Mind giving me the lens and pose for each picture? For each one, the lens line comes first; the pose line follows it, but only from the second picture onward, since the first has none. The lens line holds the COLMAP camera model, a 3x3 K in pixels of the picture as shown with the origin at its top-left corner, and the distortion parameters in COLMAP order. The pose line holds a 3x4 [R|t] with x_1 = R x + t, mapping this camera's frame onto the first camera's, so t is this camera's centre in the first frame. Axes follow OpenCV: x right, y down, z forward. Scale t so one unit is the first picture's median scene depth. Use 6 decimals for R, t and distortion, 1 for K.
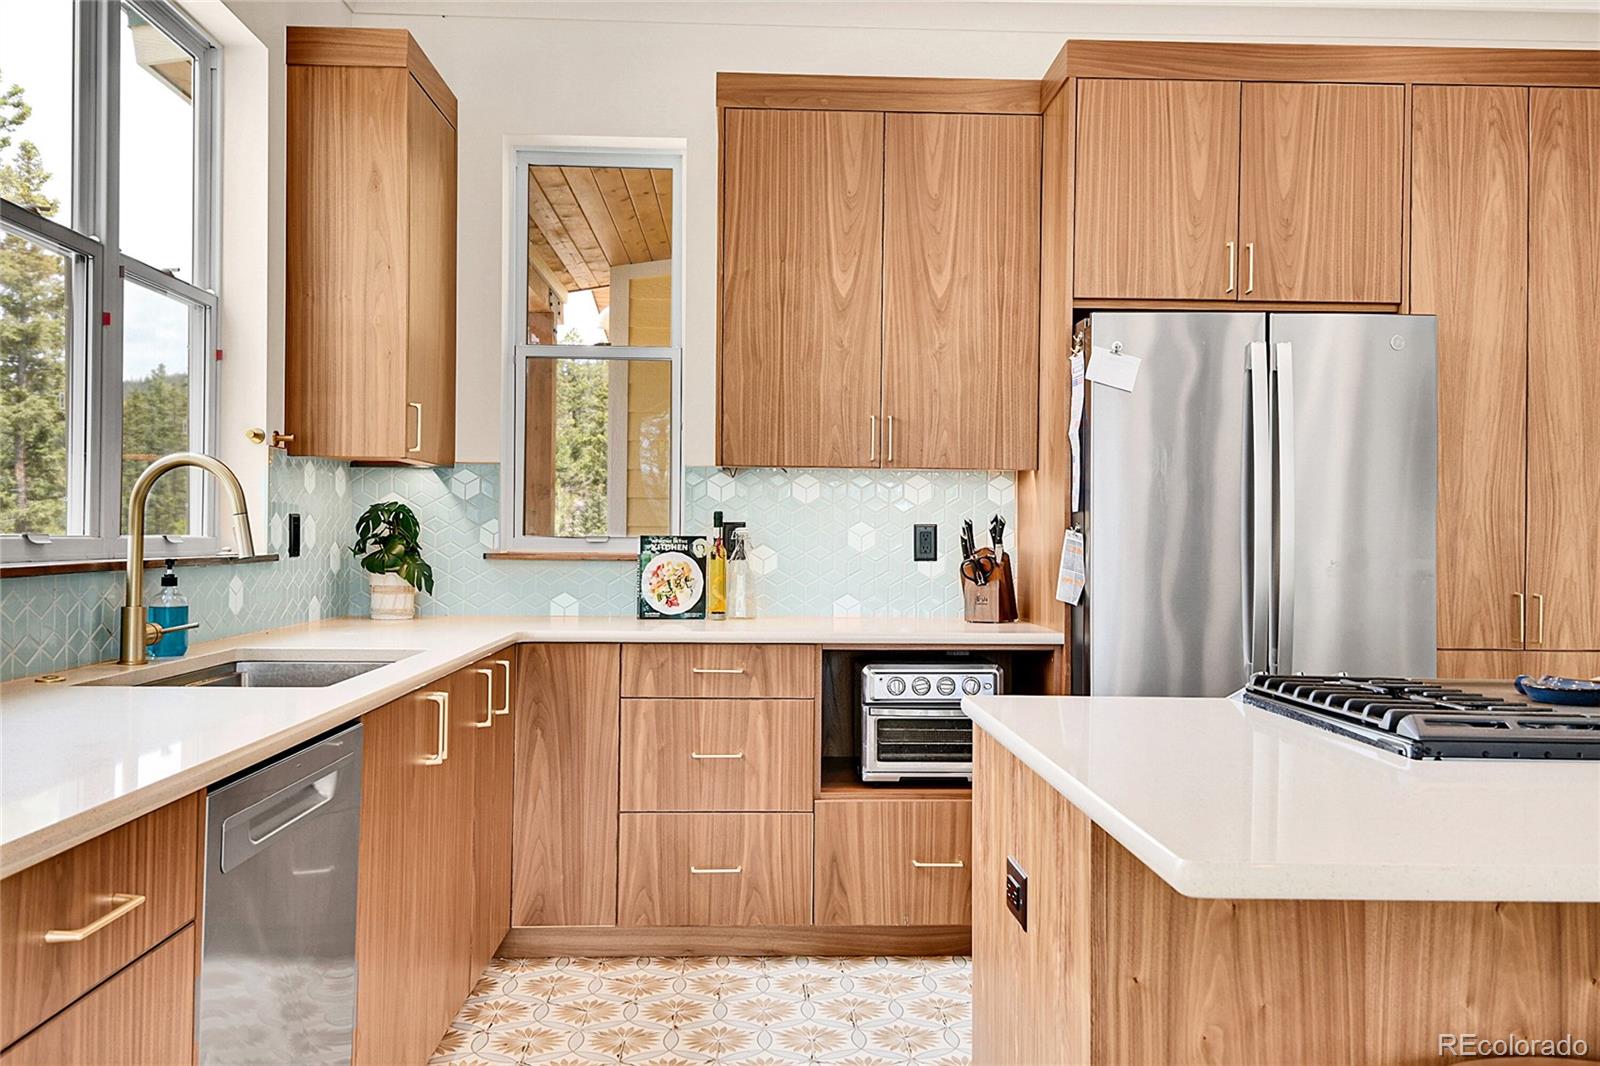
lens RADIAL K [[1295.2, 0, 797.3], [0, 1295.2, 535.4], [0, 0, 1]] dist [0.003744, -0.007033]
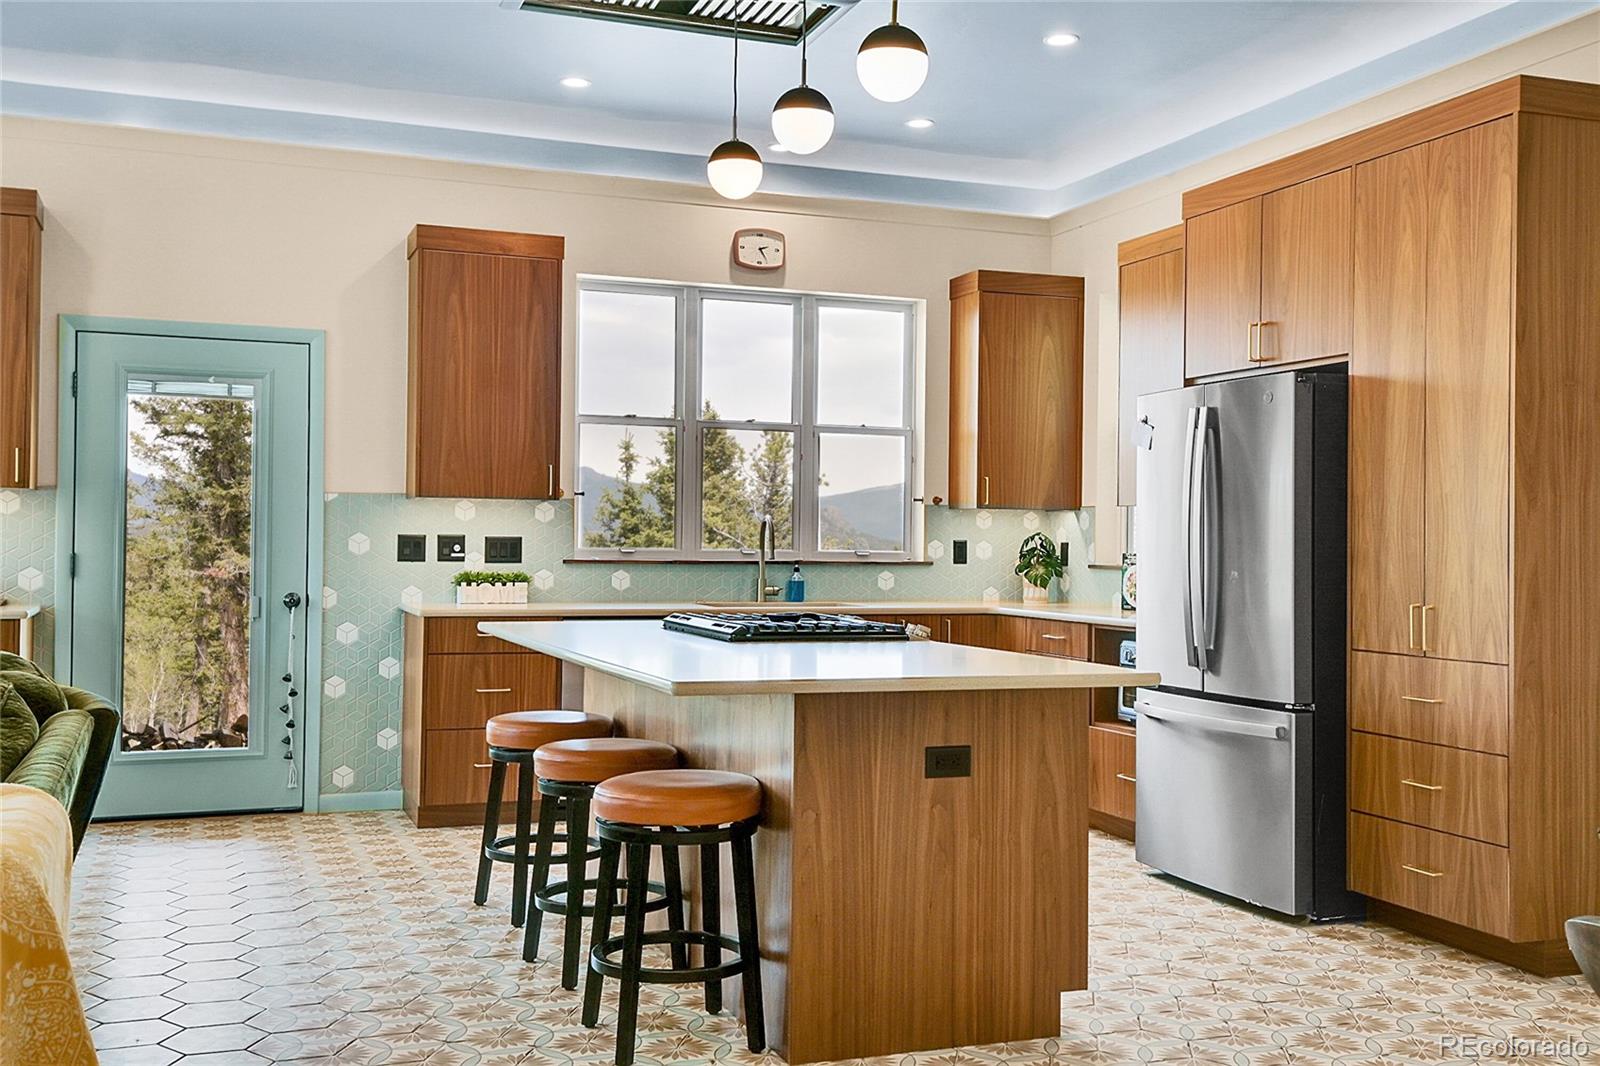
lens RADIAL K [[1614.6, 0, 803.8], [0, 1614.6, 532.7], [0, 0, 1]] dist [0.108664, 0.000000]
pose [[0.327197, -0.011880, -0.944881, 1.699817], [-0.009502, 0.999829, -0.015861, 0.010747], [0.944908, 0.014168, 0.327028, 0.052504]]
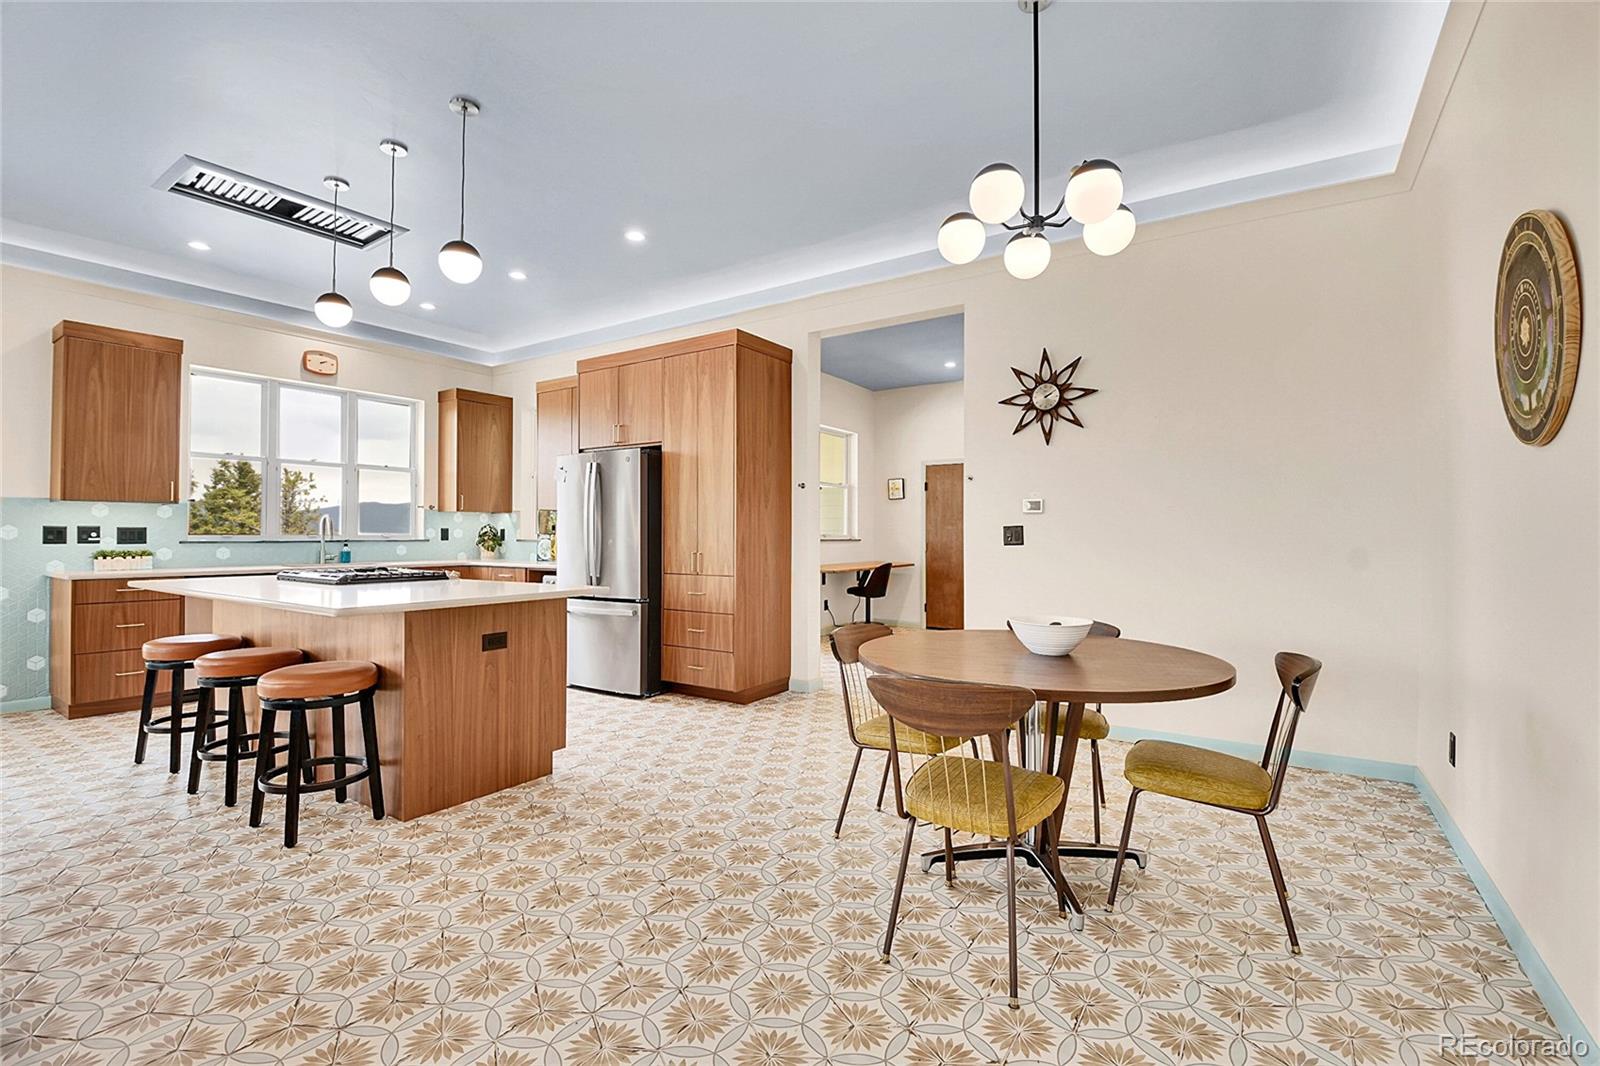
lens RADIAL K [[709.2, 0, 808.4], [0, 709.2, 531.3], [0, 0, 1]] dist [-0.018105, -0.005533]
pose [[0.825337, -0.012955, -0.564492, 1.514261], [0.007462, 0.999900, -0.012037, 0.022085], [0.564591, 0.005722, 0.825351, -0.012991]]
